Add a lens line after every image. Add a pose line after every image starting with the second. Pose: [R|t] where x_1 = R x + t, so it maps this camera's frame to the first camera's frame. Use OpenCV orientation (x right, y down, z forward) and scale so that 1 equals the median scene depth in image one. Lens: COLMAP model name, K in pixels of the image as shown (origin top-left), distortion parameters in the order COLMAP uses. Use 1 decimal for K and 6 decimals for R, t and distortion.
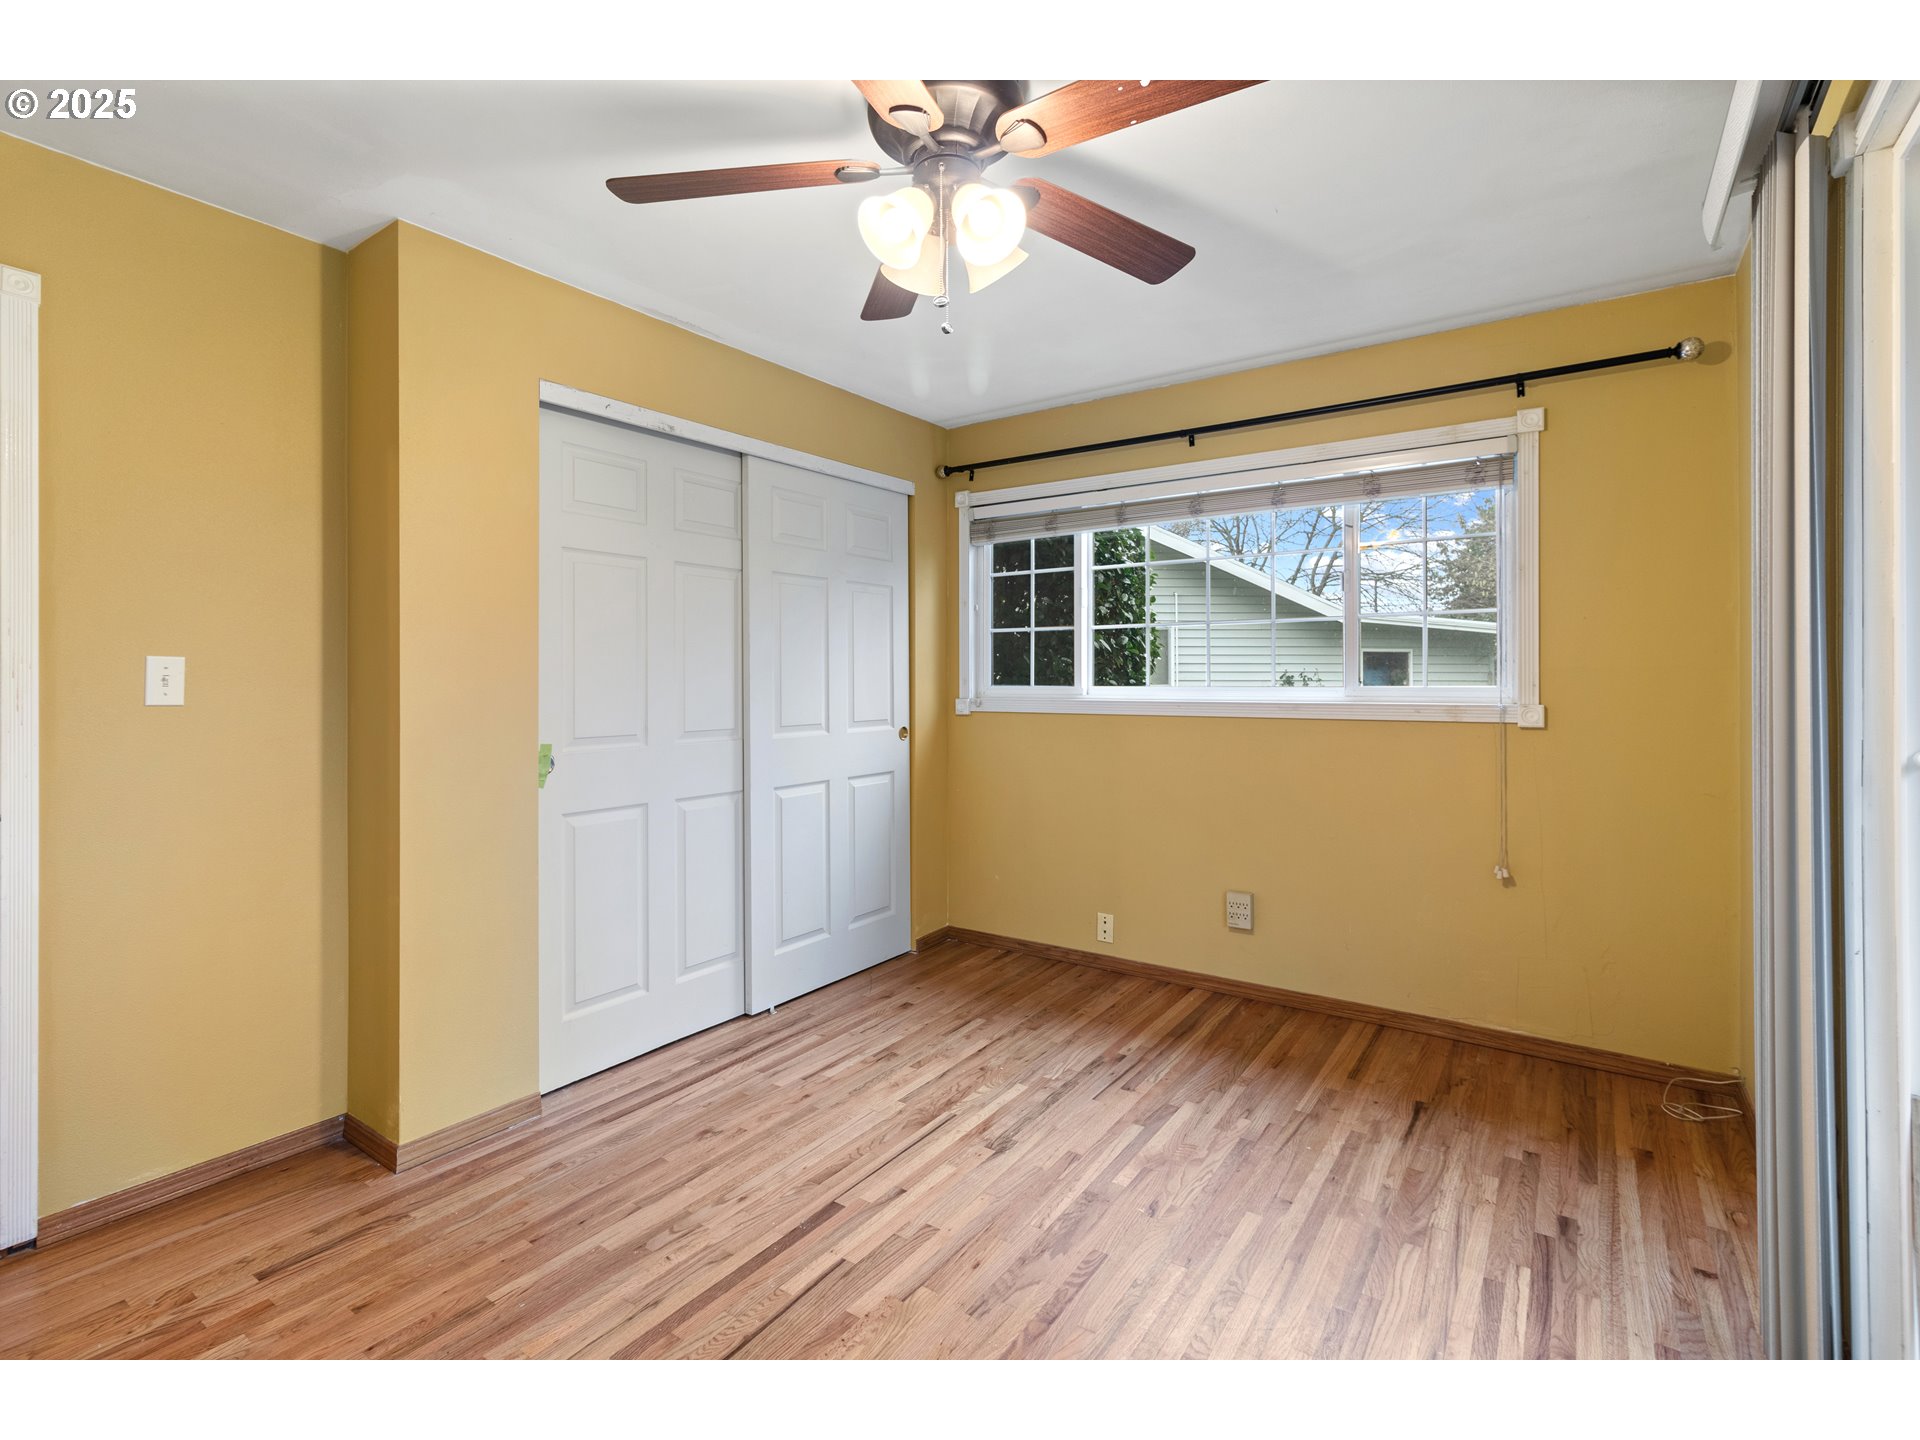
lens RADIAL K [[900.5, 0, 967.7], [0, 900.5, 691.7], [0, 0, 1]] dist [0.002410, -0.000330]
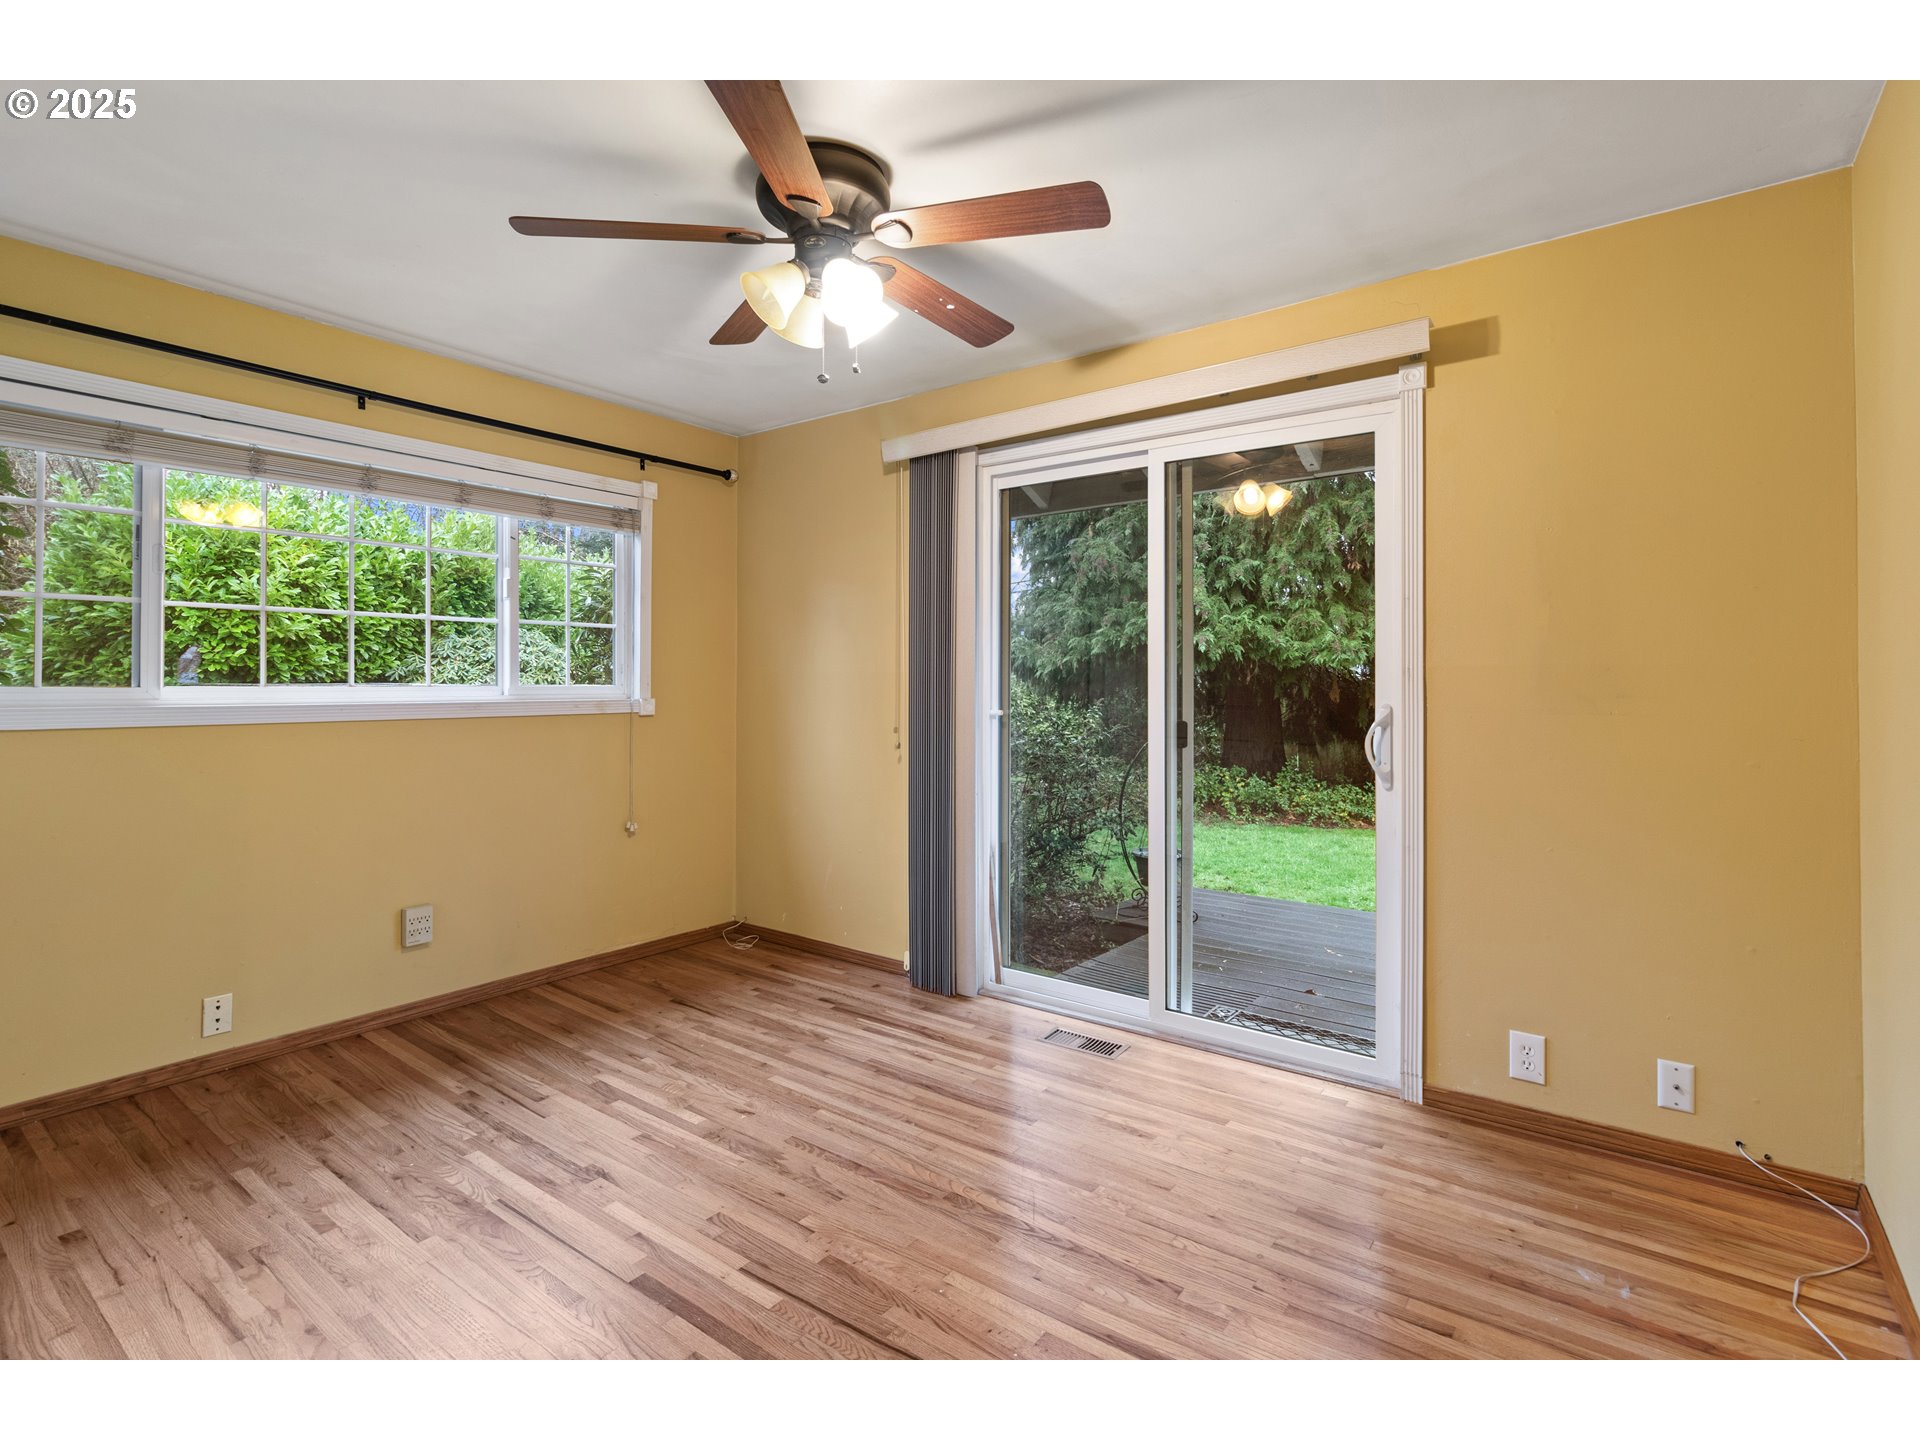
lens RADIAL K [[900.5, 0, 967.7], [0, 900.5, 691.7], [0, 0, 1]] dist [0.002410, -0.000330]
pose [[0.045788, -0.008349, 0.998916, -0.770399], [0.009831, 0.999920, 0.007907, -0.001844], [-0.998903, 0.009459, 0.045867, 0.491819]]
